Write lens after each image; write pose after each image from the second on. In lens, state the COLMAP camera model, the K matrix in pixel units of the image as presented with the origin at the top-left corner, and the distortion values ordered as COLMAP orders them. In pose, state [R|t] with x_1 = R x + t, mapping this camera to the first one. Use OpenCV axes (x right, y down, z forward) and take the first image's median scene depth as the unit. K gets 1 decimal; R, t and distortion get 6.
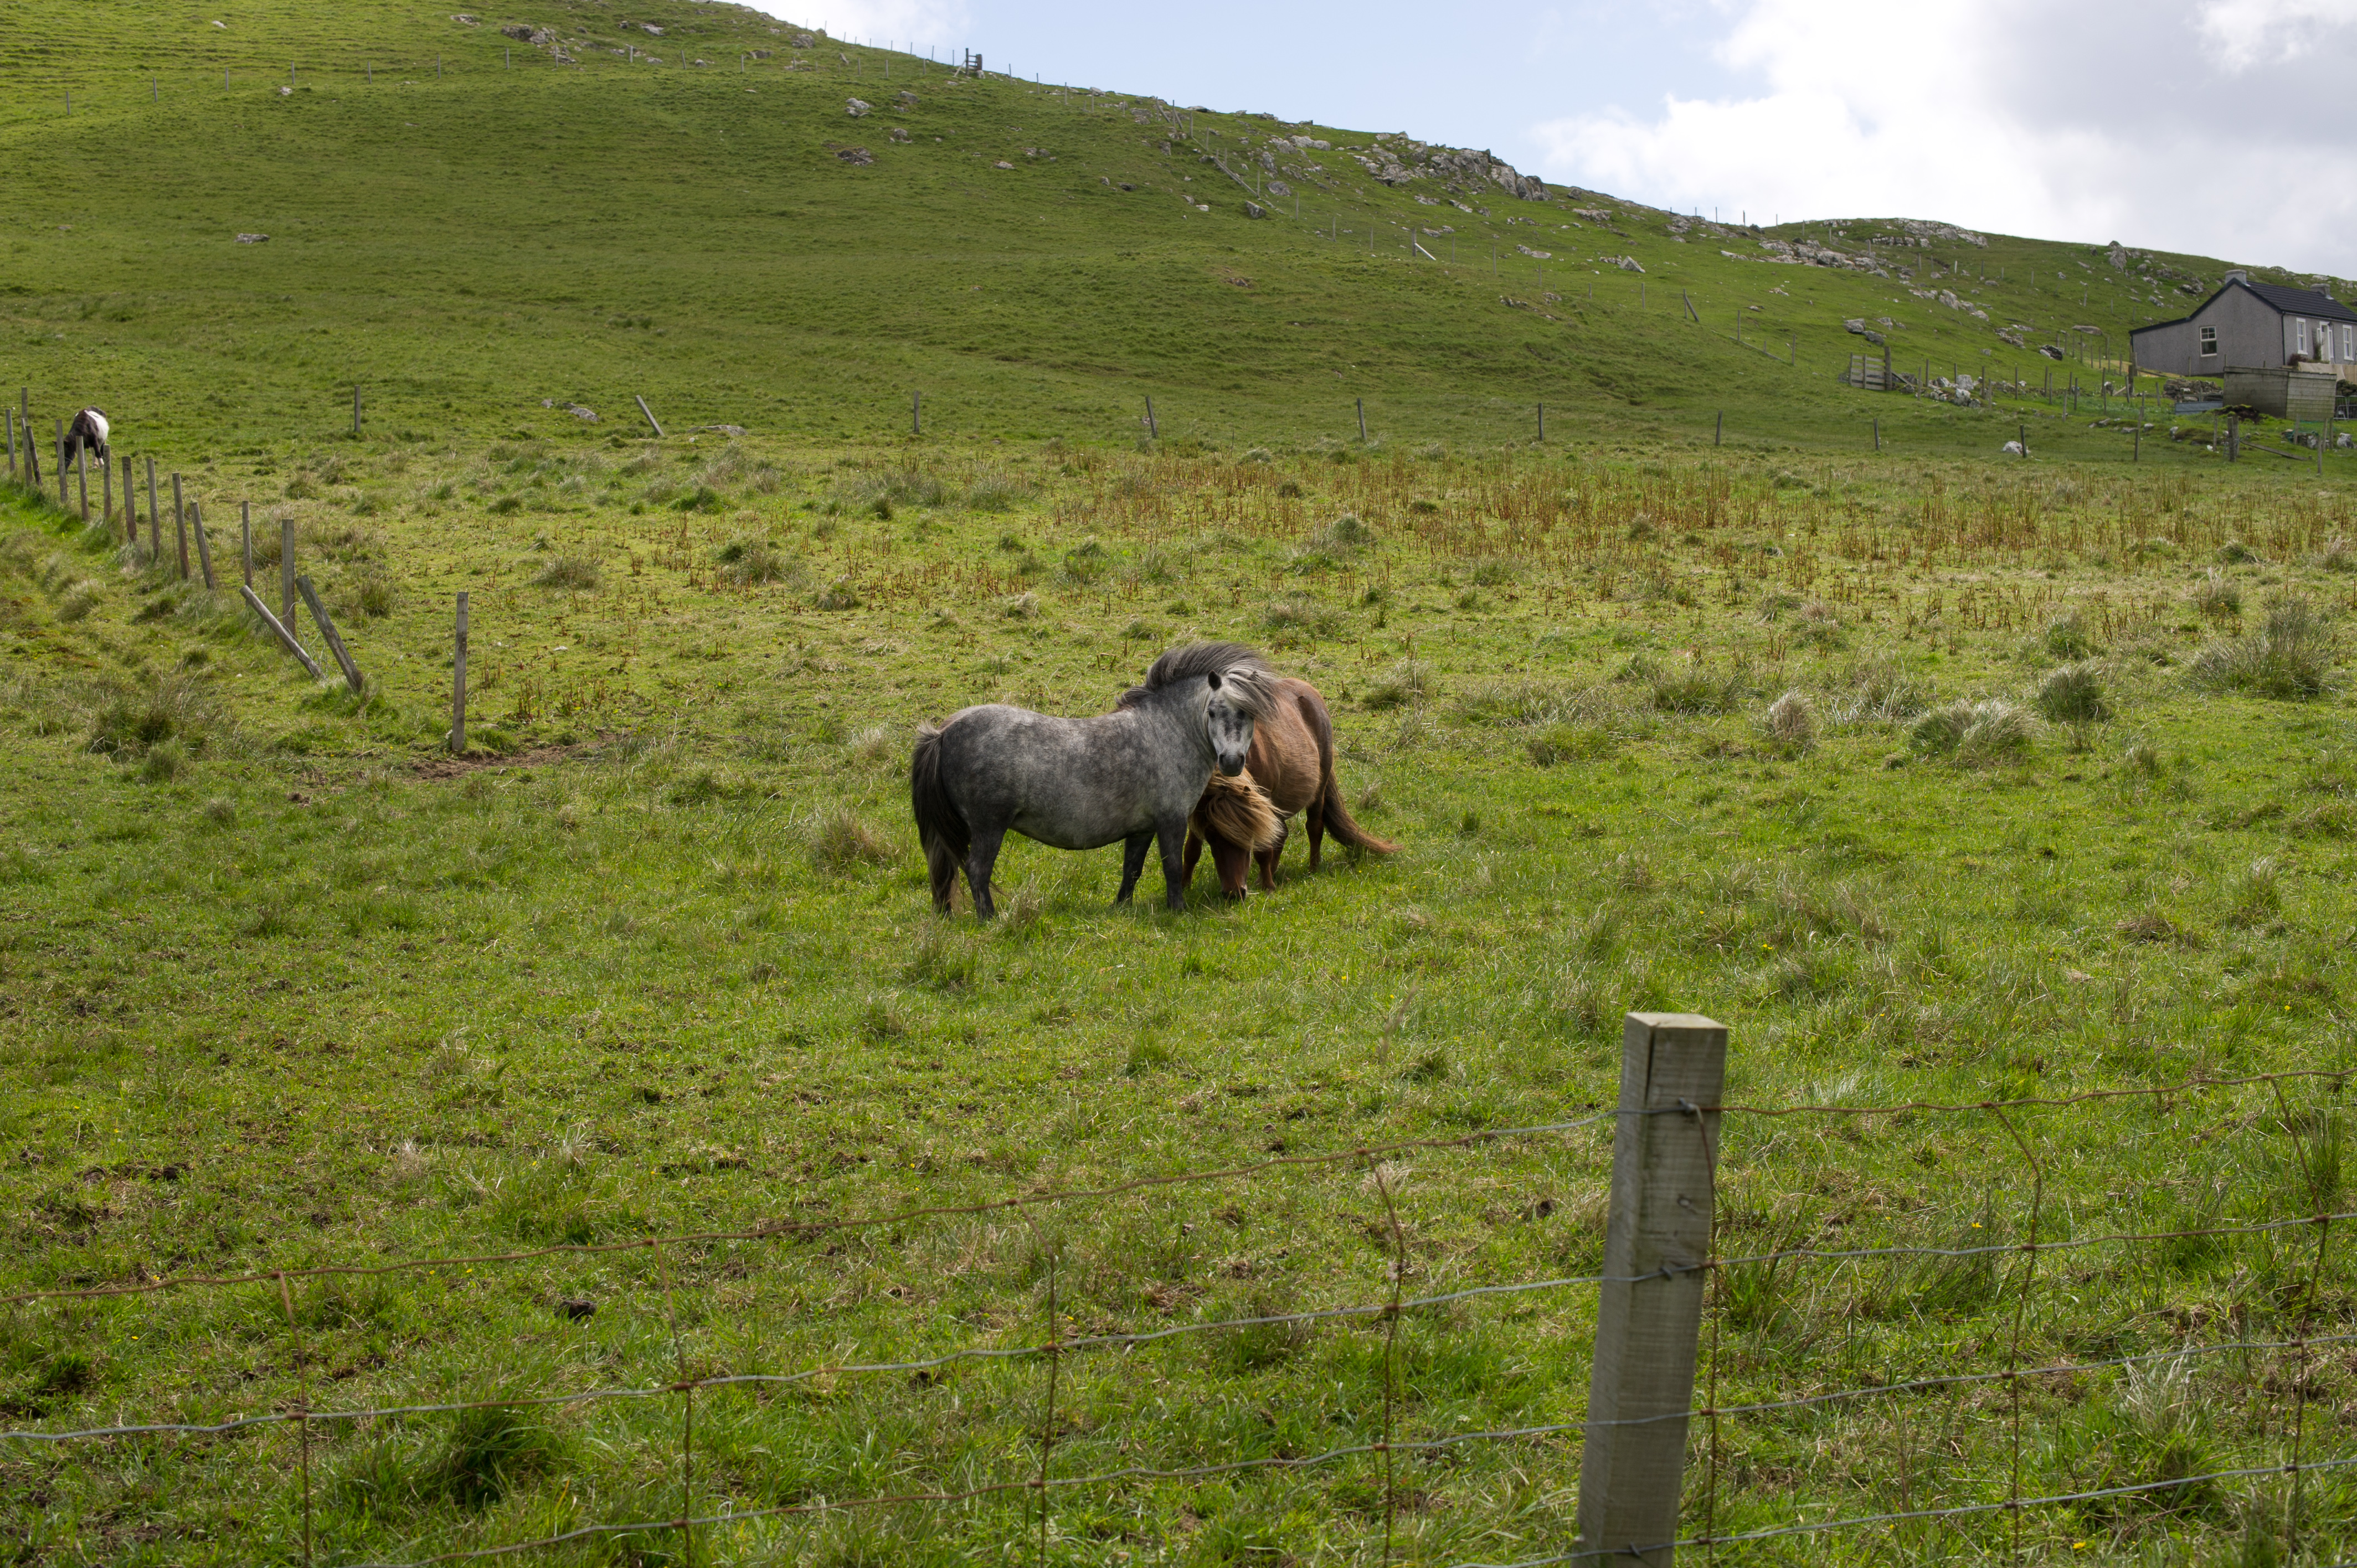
lens RADIAL K [[3397.1, 0, 1178.5], [0, 3397.1, 784.0], [0, 0, 1]] dist [-0.148471, 0.160059]
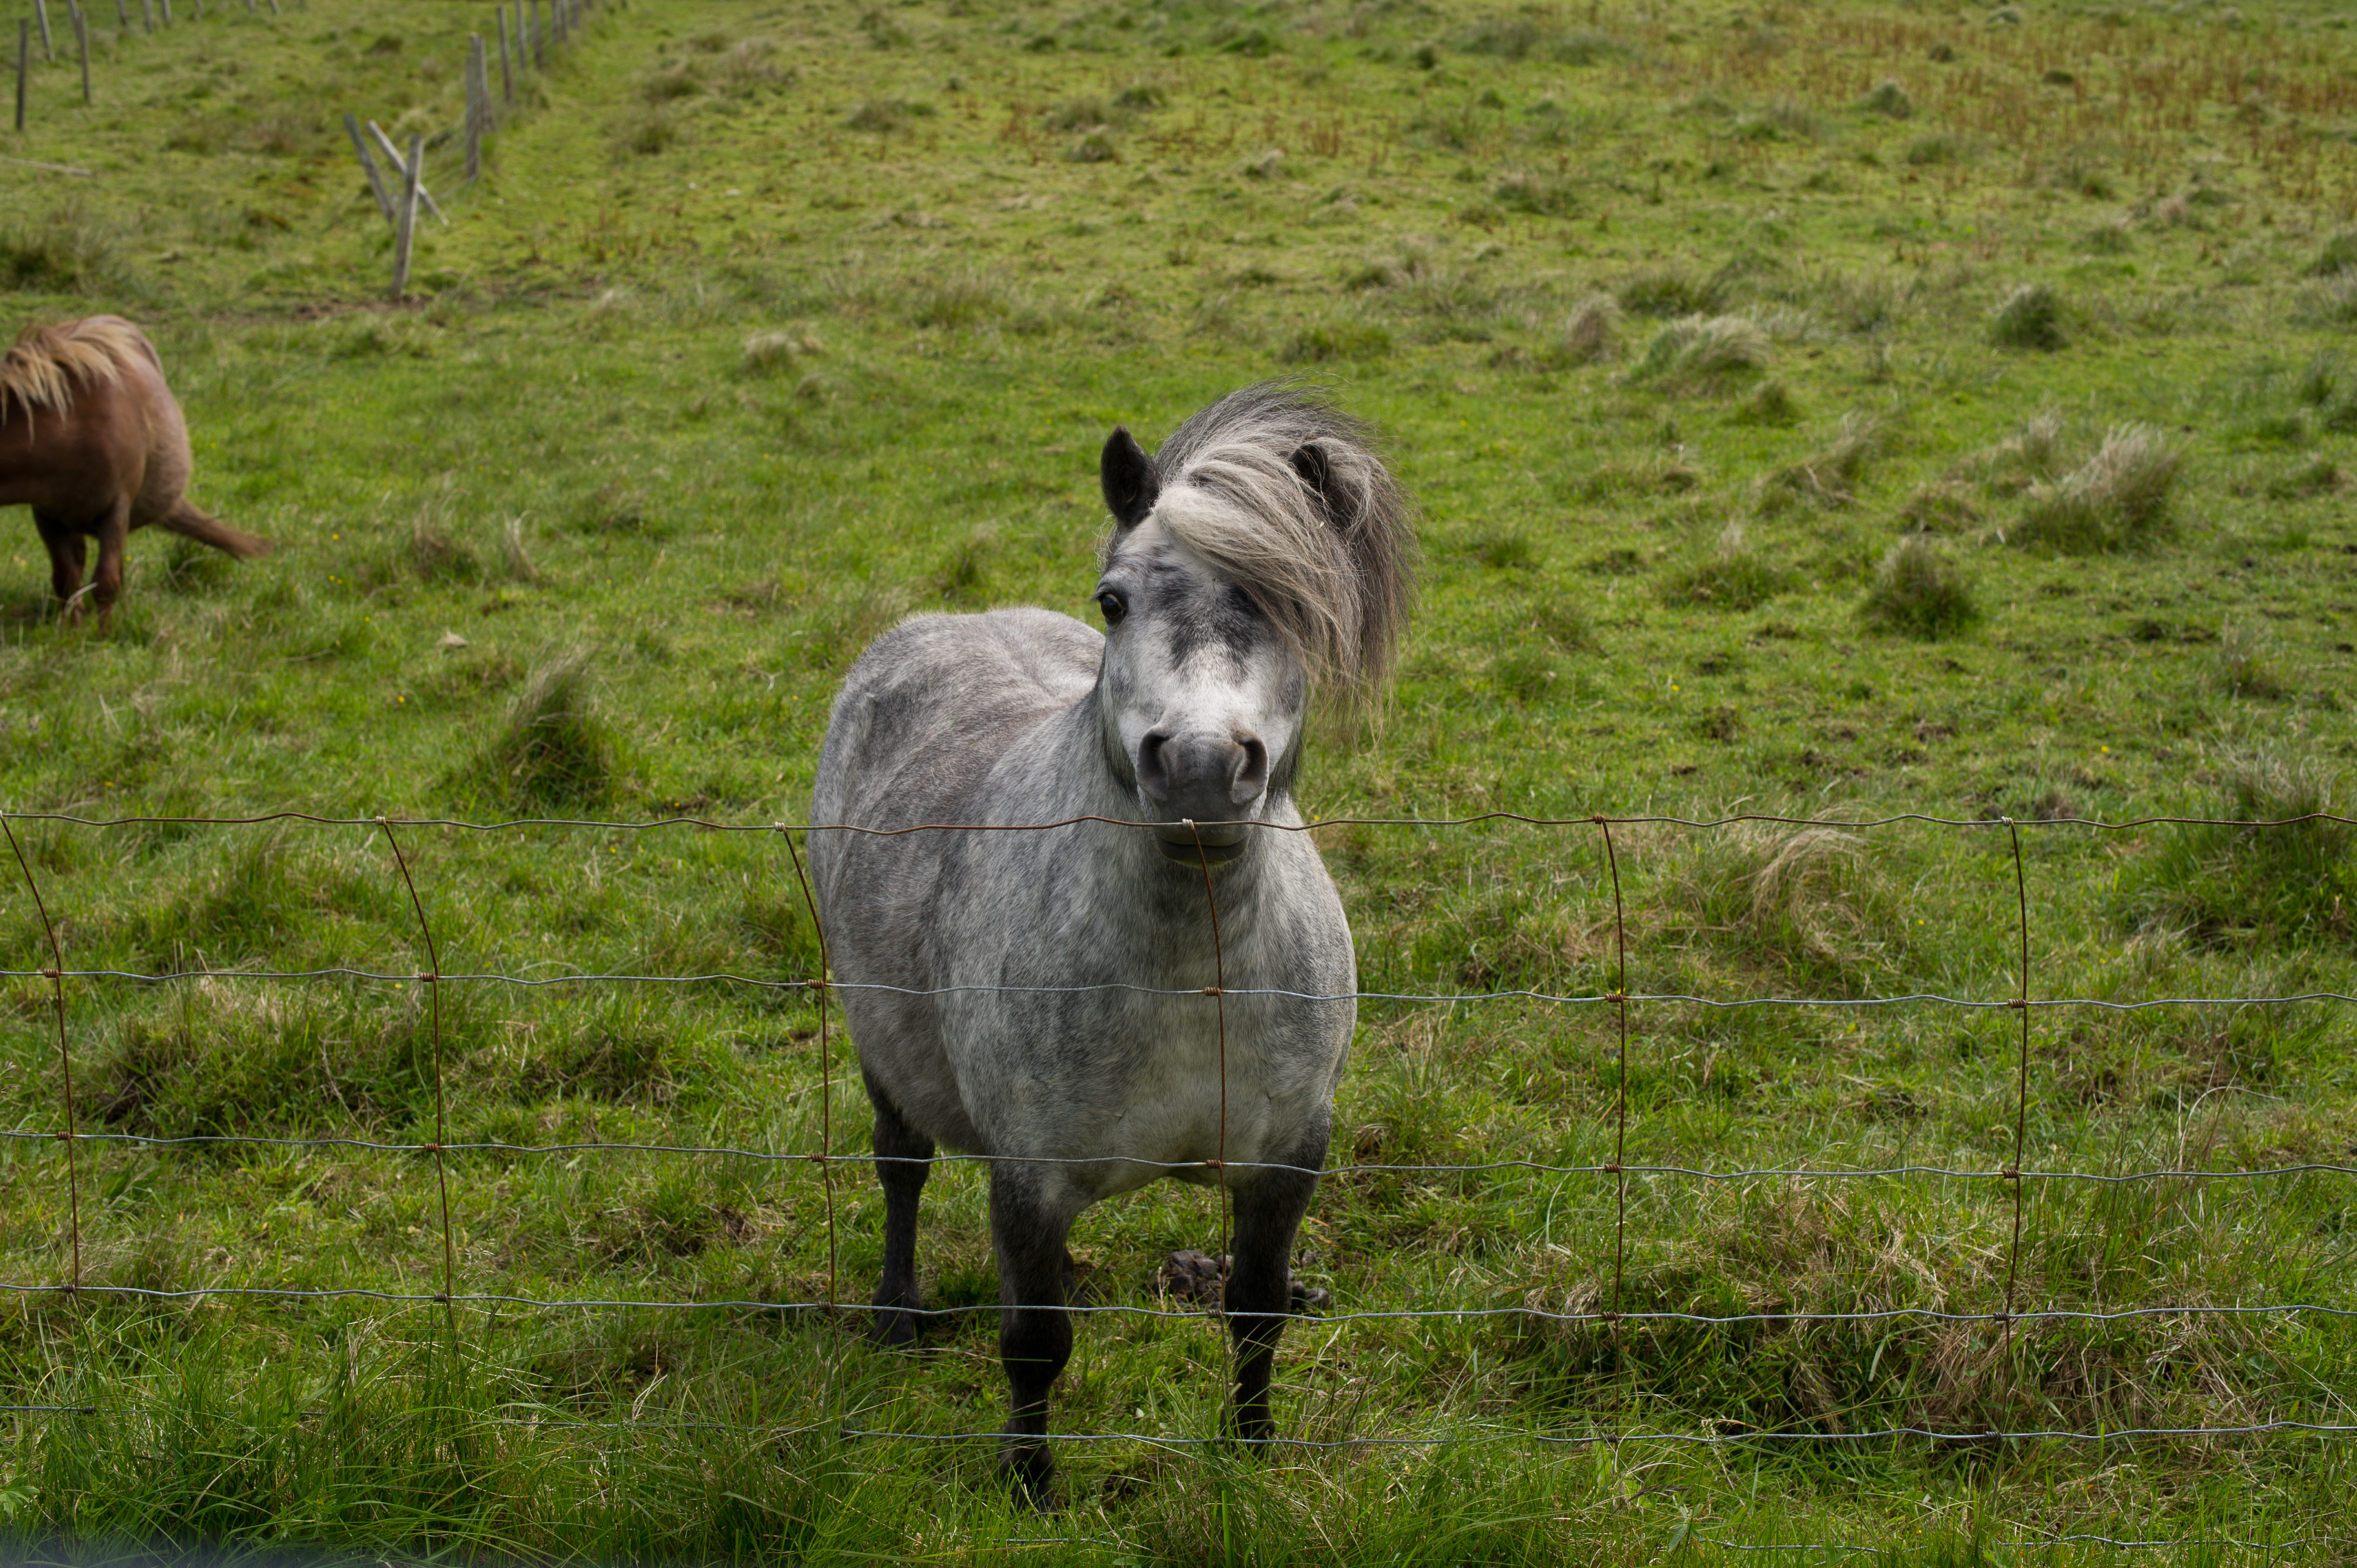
lens RADIAL K [[3425.1, 0, 1178.5], [0, 3425.1, 784.0], [0, 0, 1]] dist [-0.150145, 0.134490]
pose [[0.943104, 0.093124, -0.319192, 0.123580], [-0.050307, 0.988891, 0.139870, -0.006623], [0.328671, -0.115855, 0.937312, 0.039321]]
